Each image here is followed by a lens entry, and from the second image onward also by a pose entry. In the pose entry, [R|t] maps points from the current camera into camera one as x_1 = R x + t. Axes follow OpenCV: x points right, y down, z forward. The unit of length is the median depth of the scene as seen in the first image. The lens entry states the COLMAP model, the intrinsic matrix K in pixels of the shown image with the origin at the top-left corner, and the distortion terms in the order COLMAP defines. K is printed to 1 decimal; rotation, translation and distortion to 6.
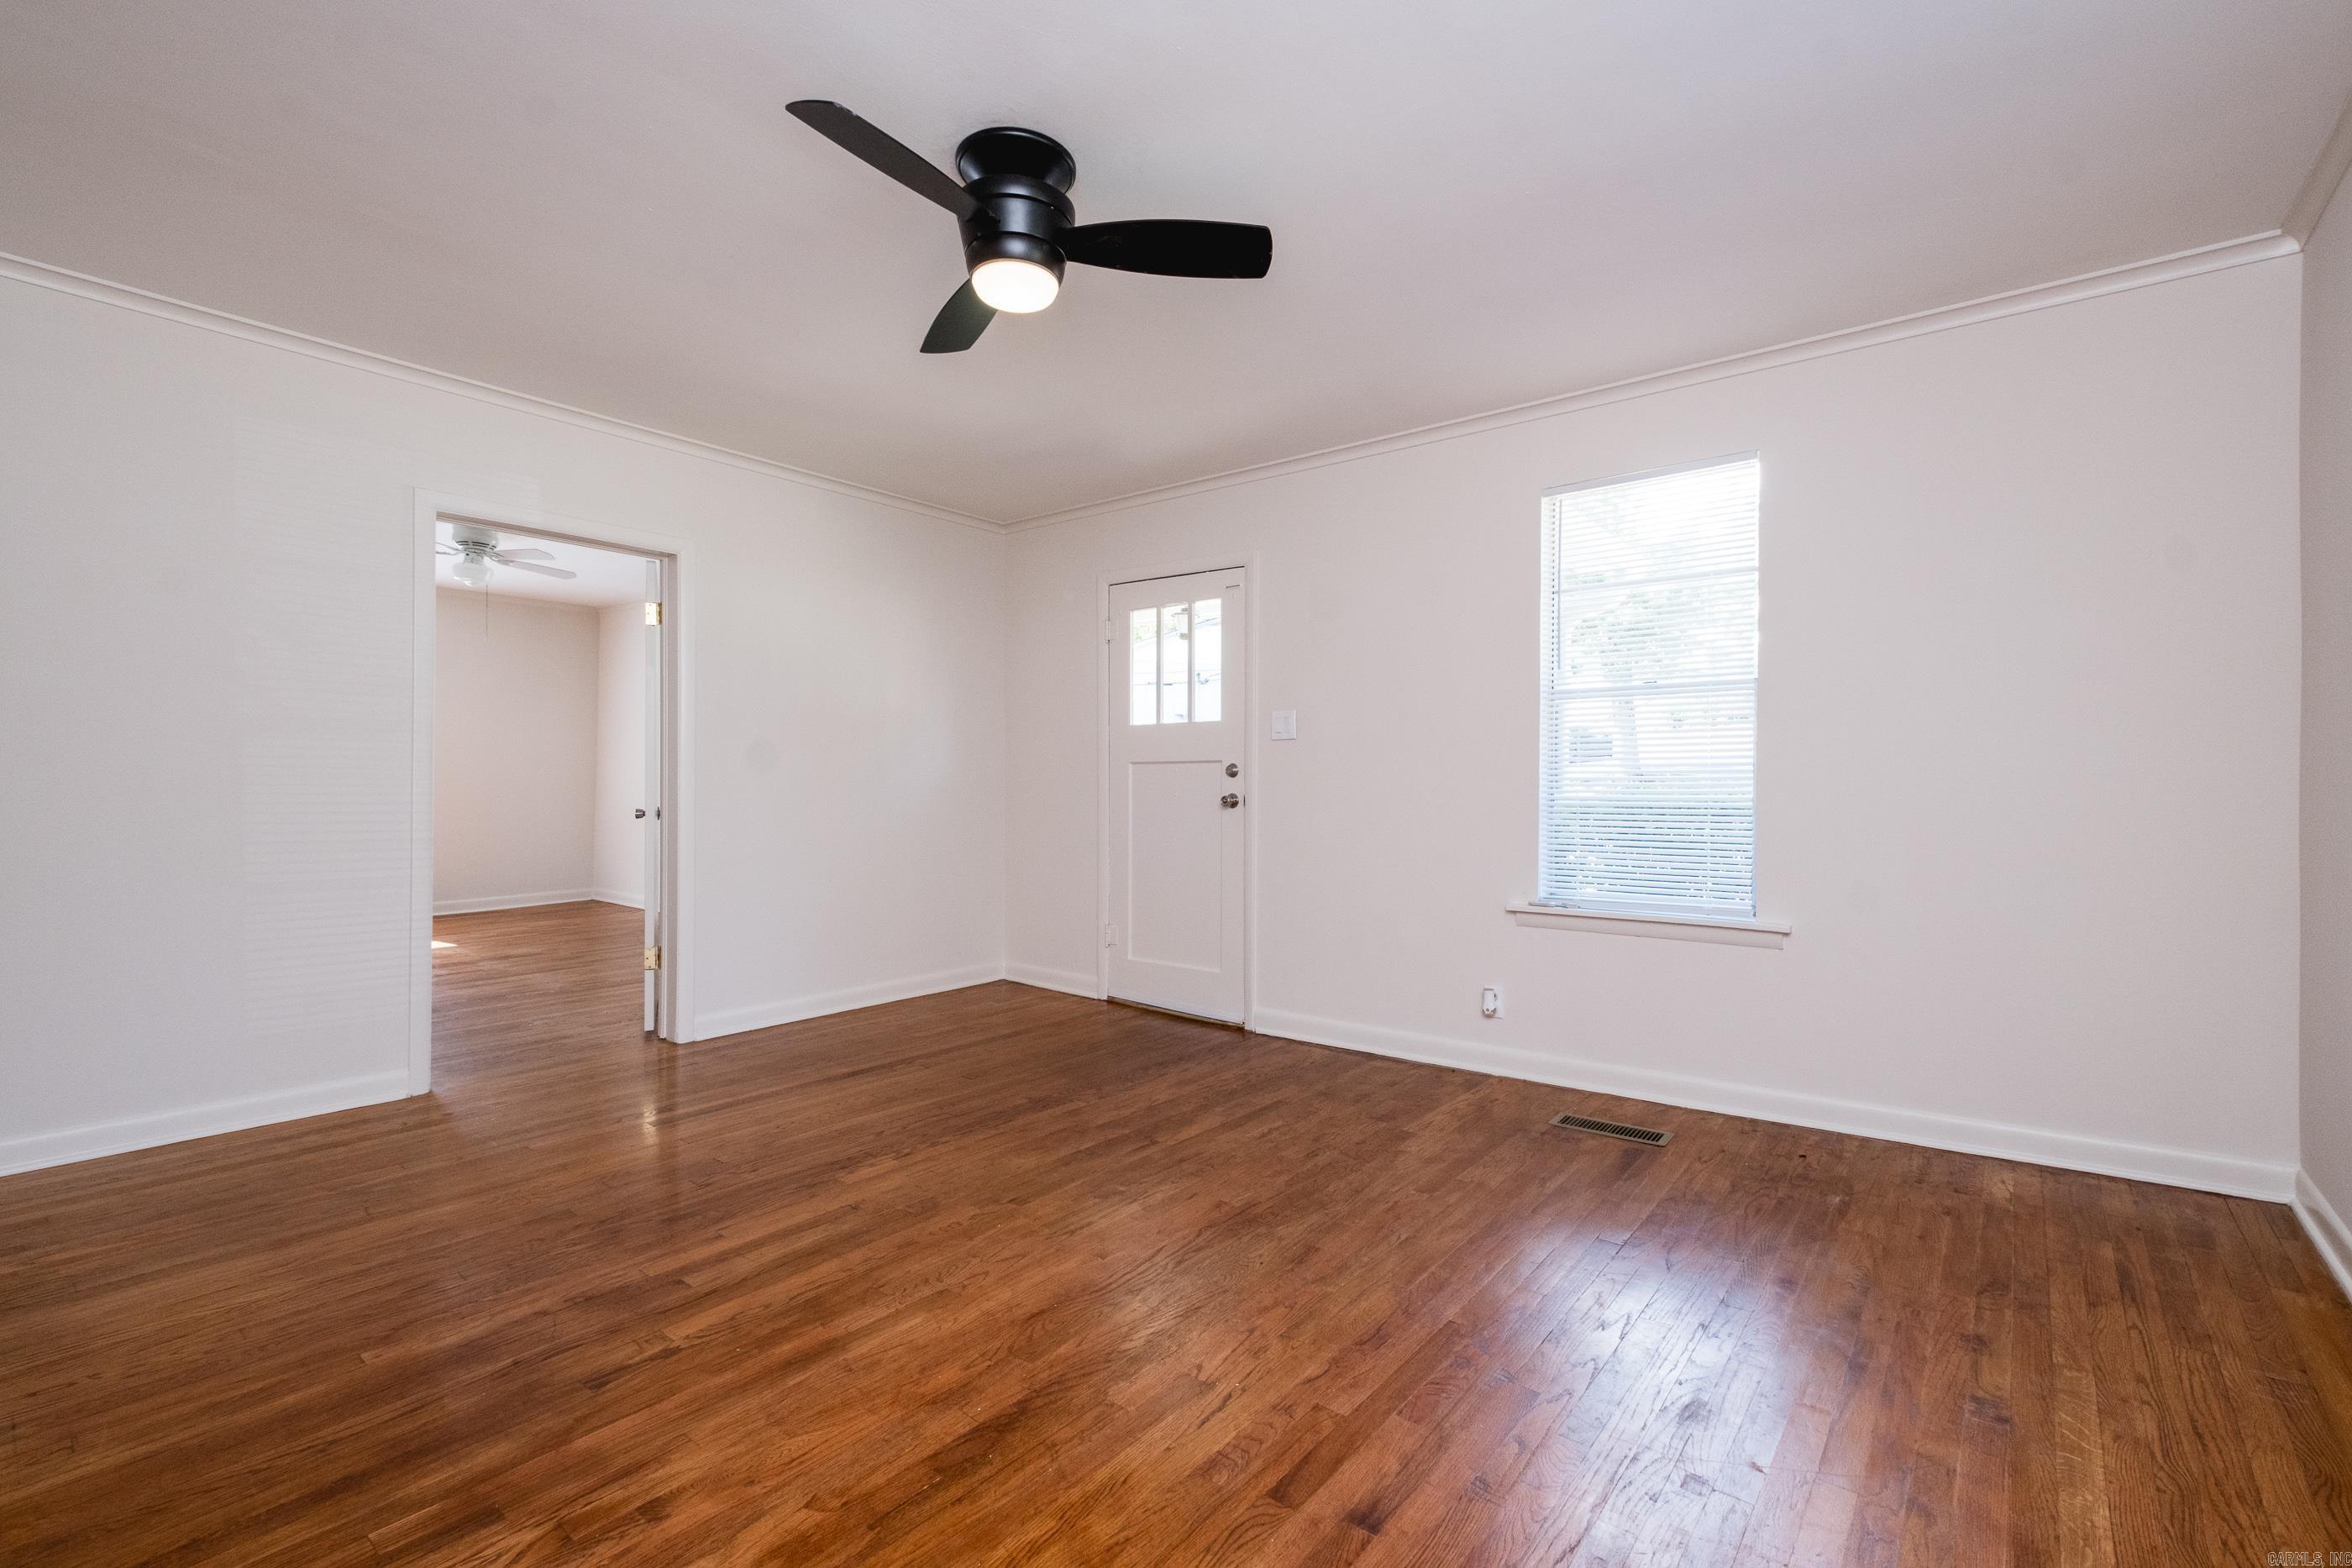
lens RADIAL K [[1032.0, 0, 1191.4], [0, 1032.0, 783.5], [0, 0, 1]] dist [0.011018, -0.009794]
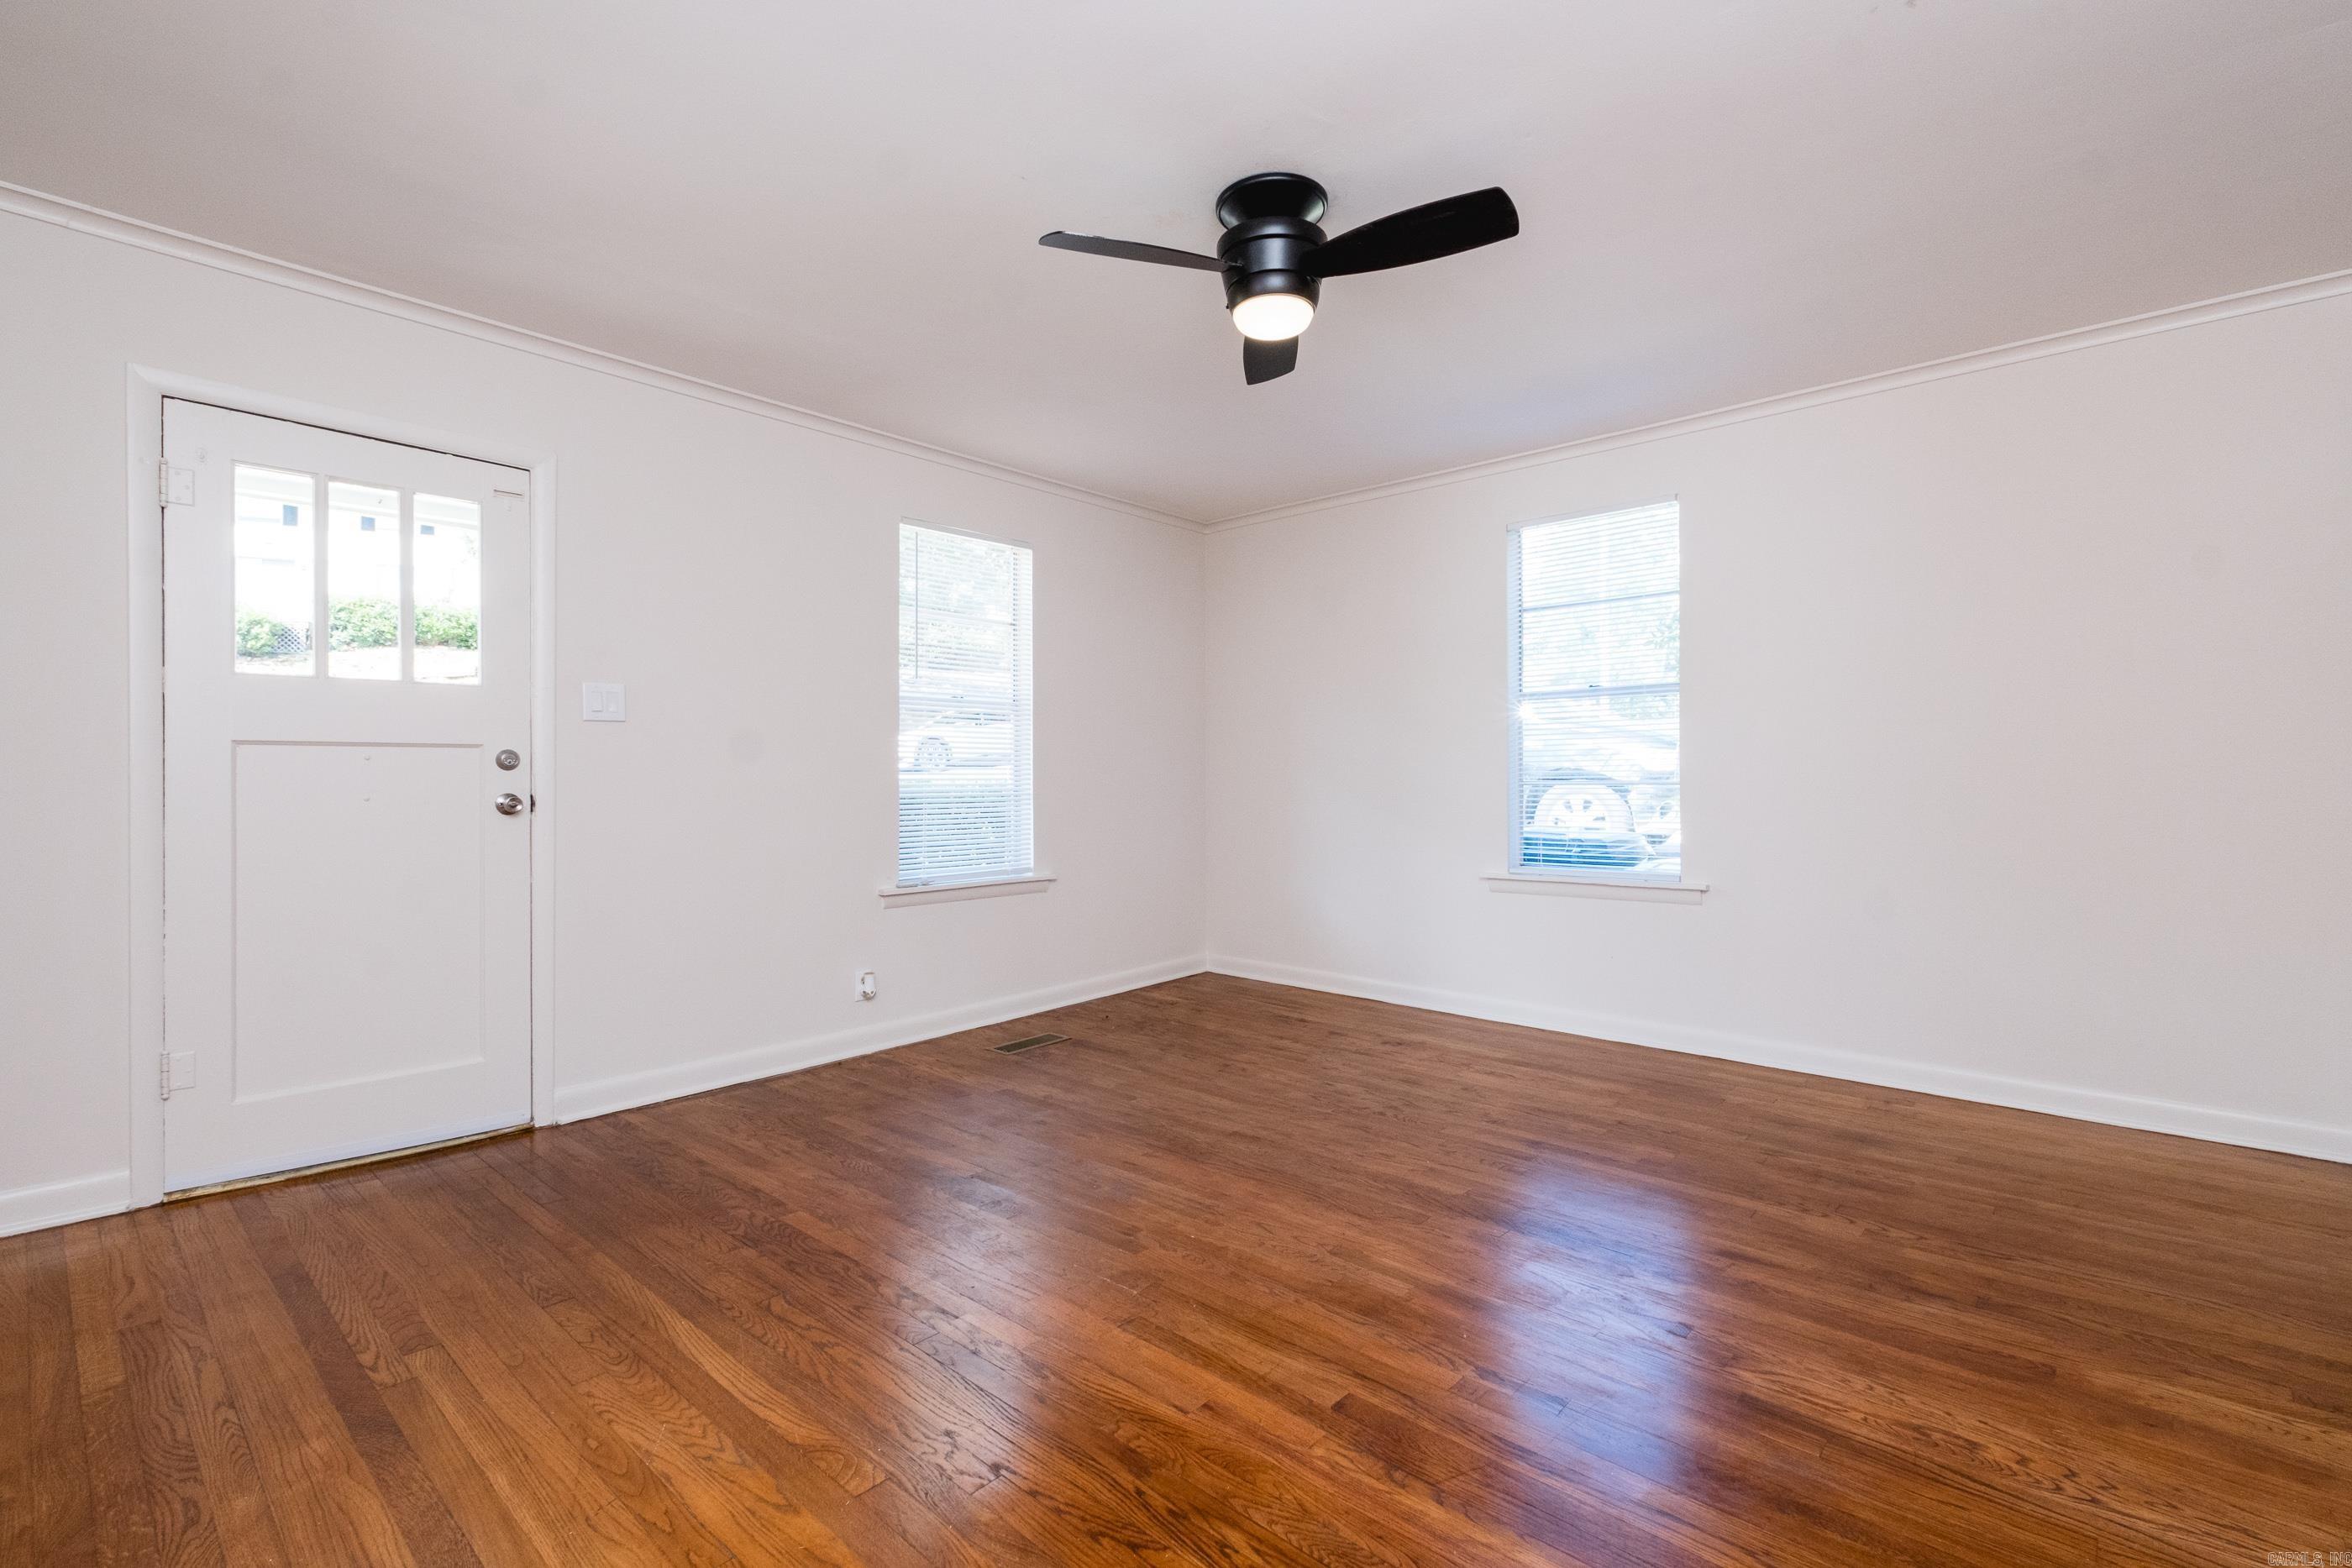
lens RADIAL K [[1031.5, 0, 1184.1], [0, 1031.5, 774.8], [0, 0, 1]] dist [0.001720, -0.000086]
pose [[0.063271, 0.000995, 0.997996, -0.857148], [0.002737, 0.999996, -0.001170, -0.001681], [-0.997993, 0.002805, 0.063268, 0.706127]]
